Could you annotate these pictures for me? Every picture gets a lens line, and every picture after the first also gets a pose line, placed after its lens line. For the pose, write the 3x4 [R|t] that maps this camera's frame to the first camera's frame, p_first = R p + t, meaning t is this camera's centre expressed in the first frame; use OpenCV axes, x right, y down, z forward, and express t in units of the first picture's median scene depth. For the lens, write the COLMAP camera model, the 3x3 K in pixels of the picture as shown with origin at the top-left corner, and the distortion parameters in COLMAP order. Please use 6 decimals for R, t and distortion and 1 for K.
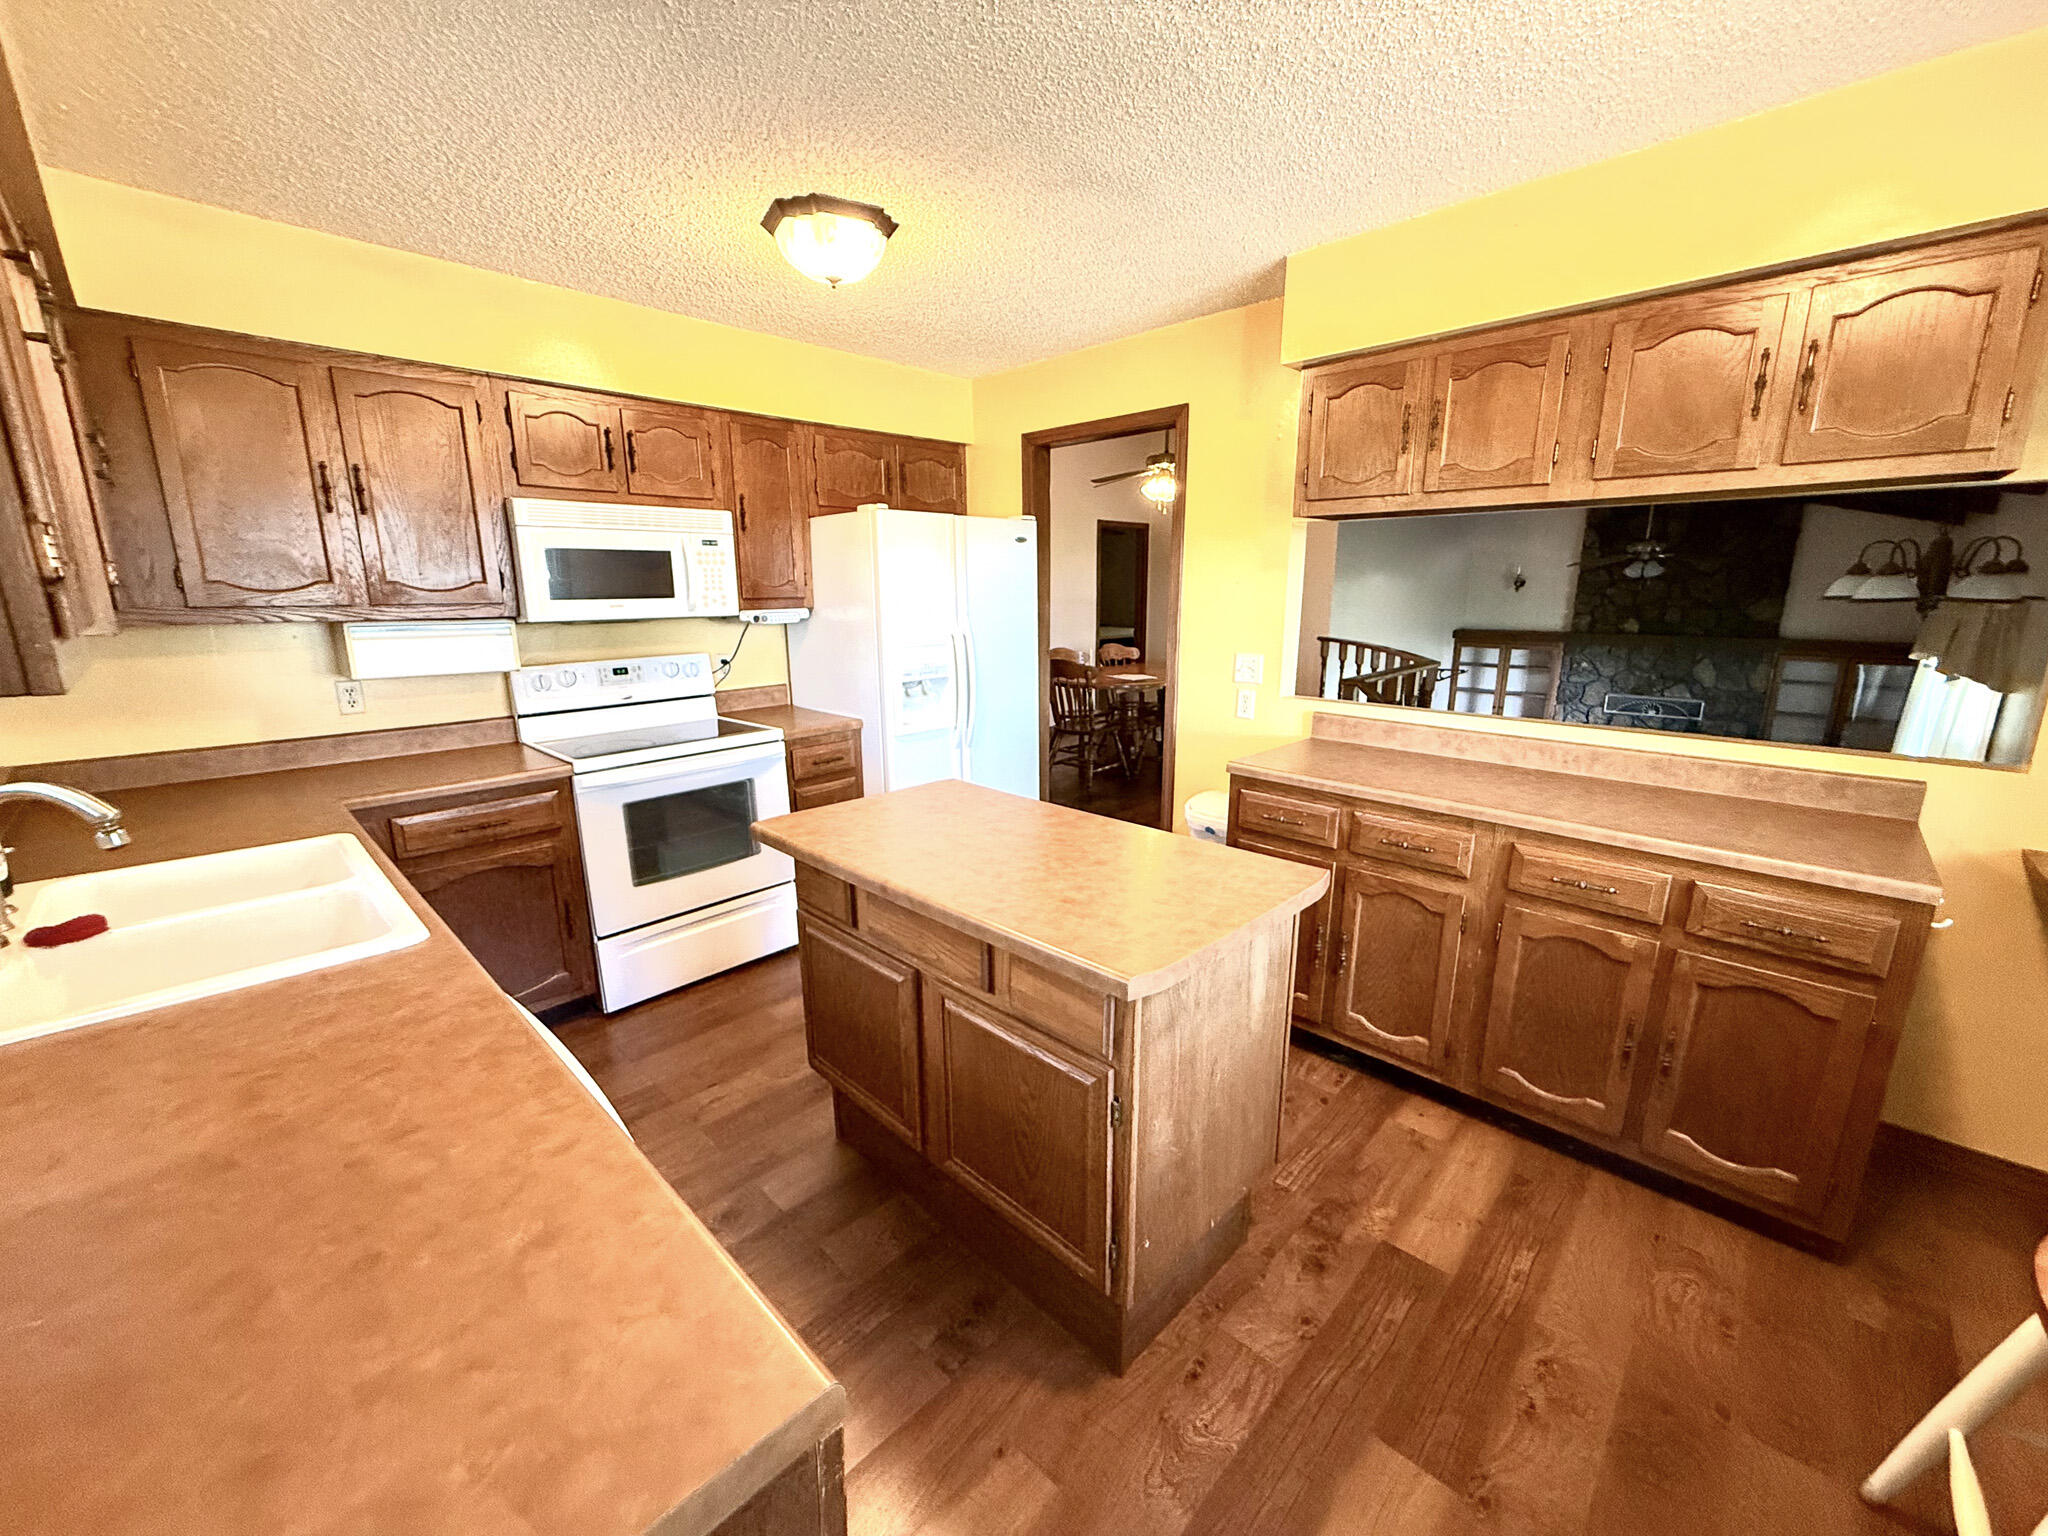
lens RADIAL K [[814.4, 0, 1022.0], [0, 814.4, 765.9], [0, 0, 1]] dist [0.000243, 0.000292]
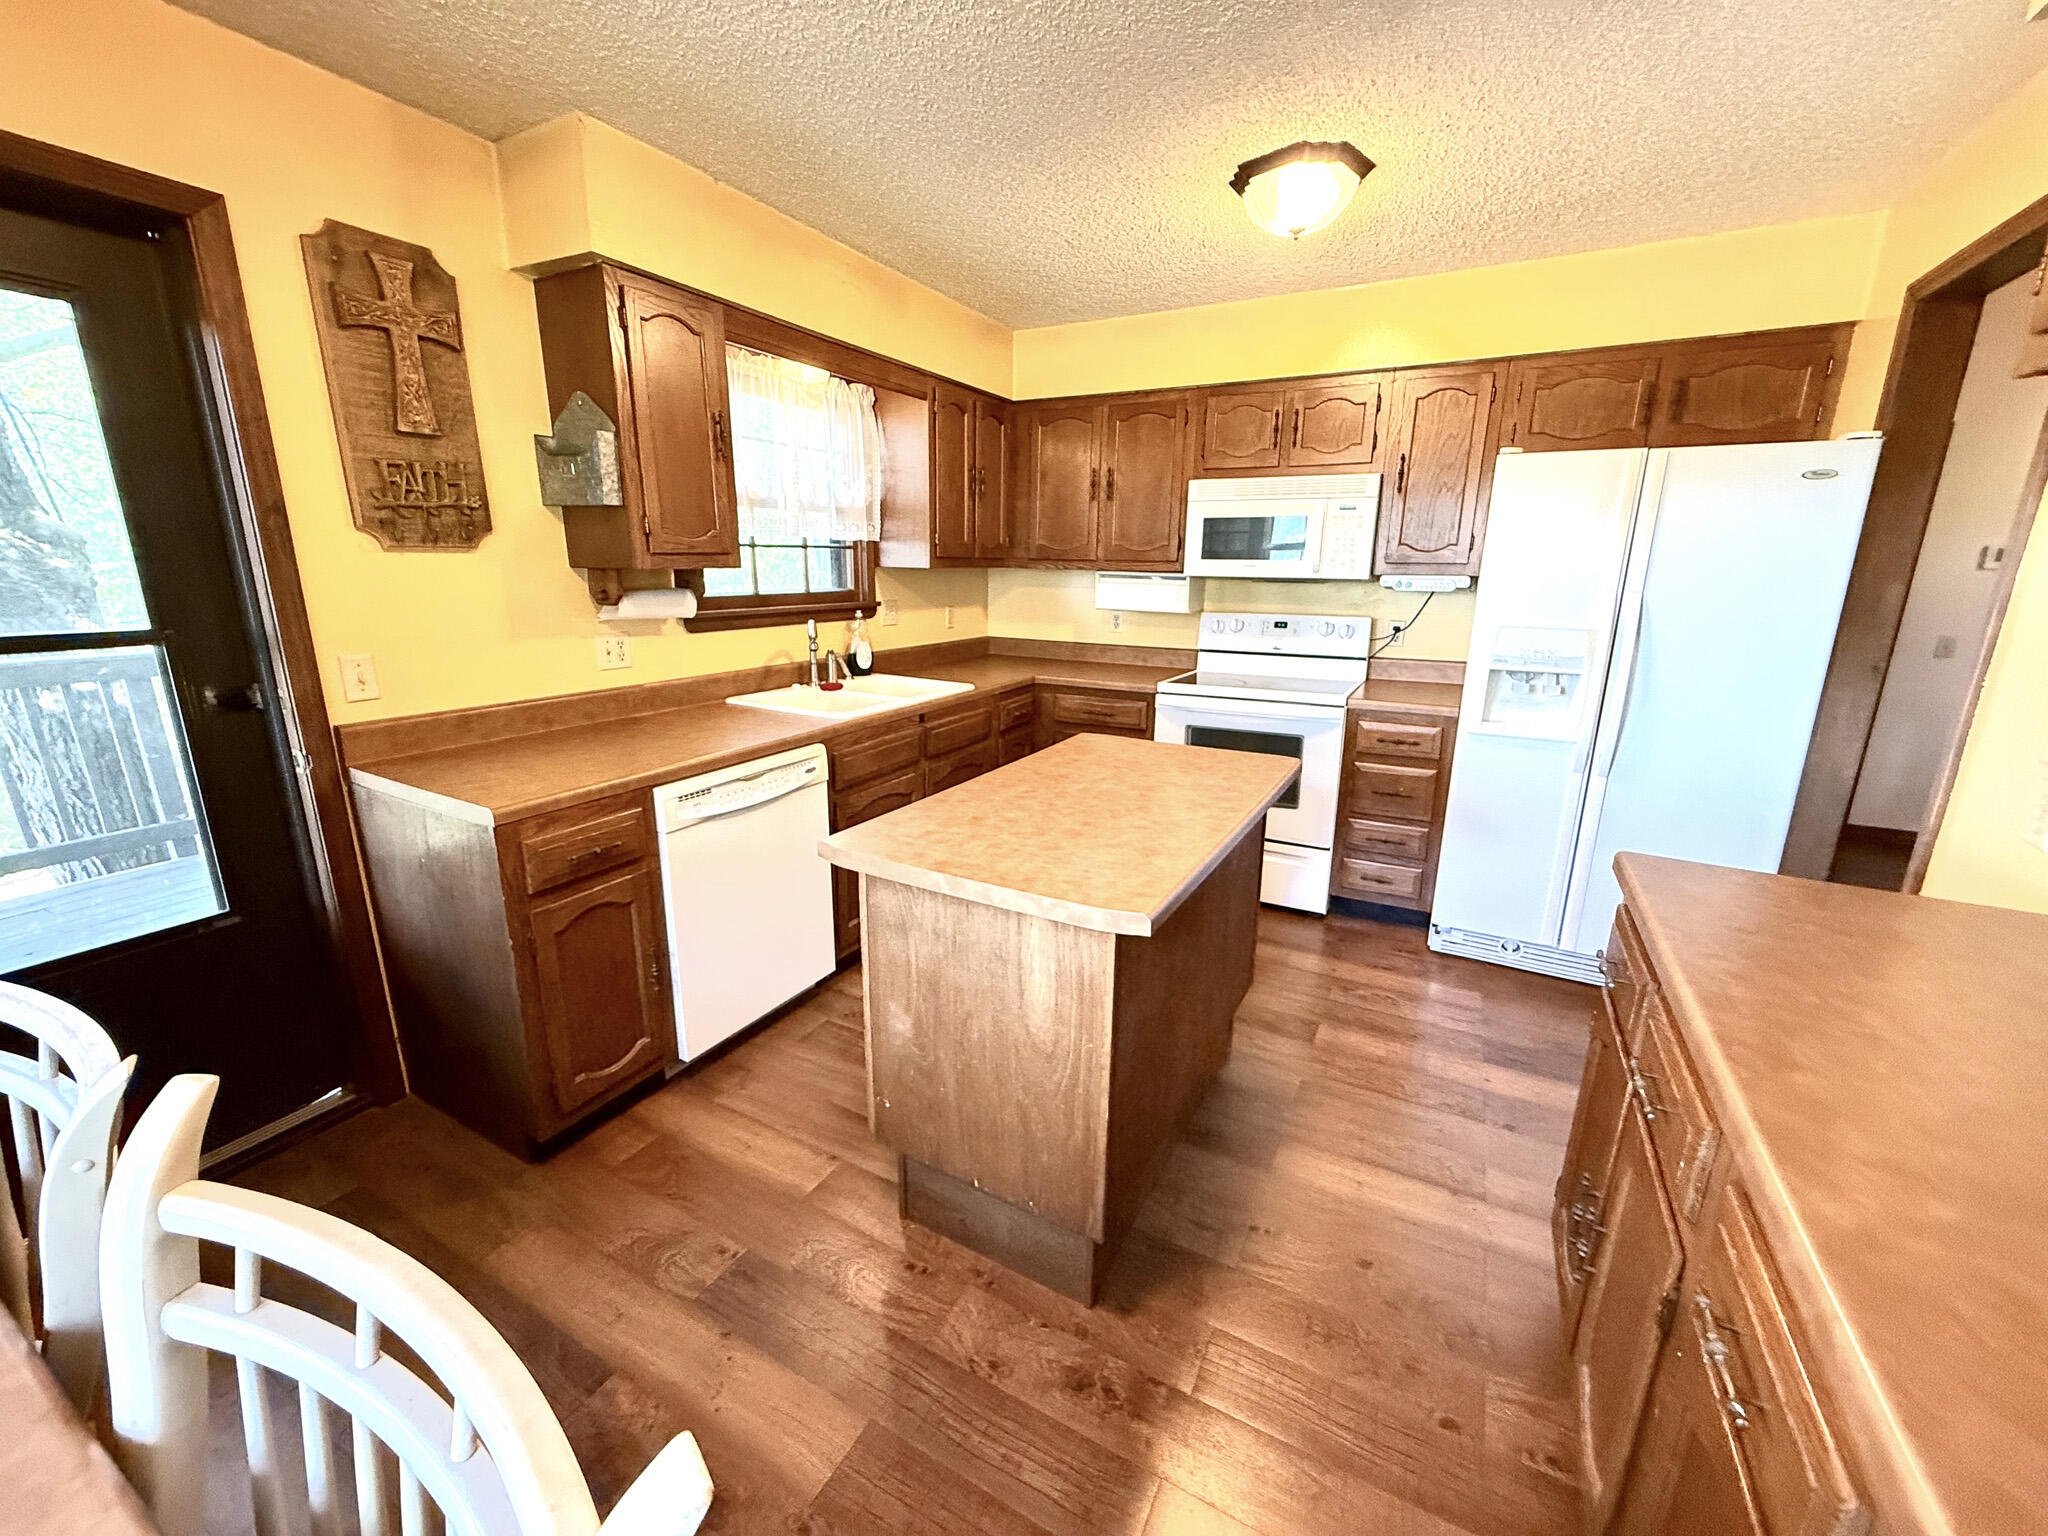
lens RADIAL K [[814.4, 0, 1024.4], [0, 814.4, 768.8], [0, 0, 1]] dist [0.000243, 0.000292]
pose [[0.269483, 0.247905, -0.930549, 0.637524], [-0.220383, 0.956530, 0.191004, -0.075073], [0.937449, 0.153604, 0.312403, 0.405680]]
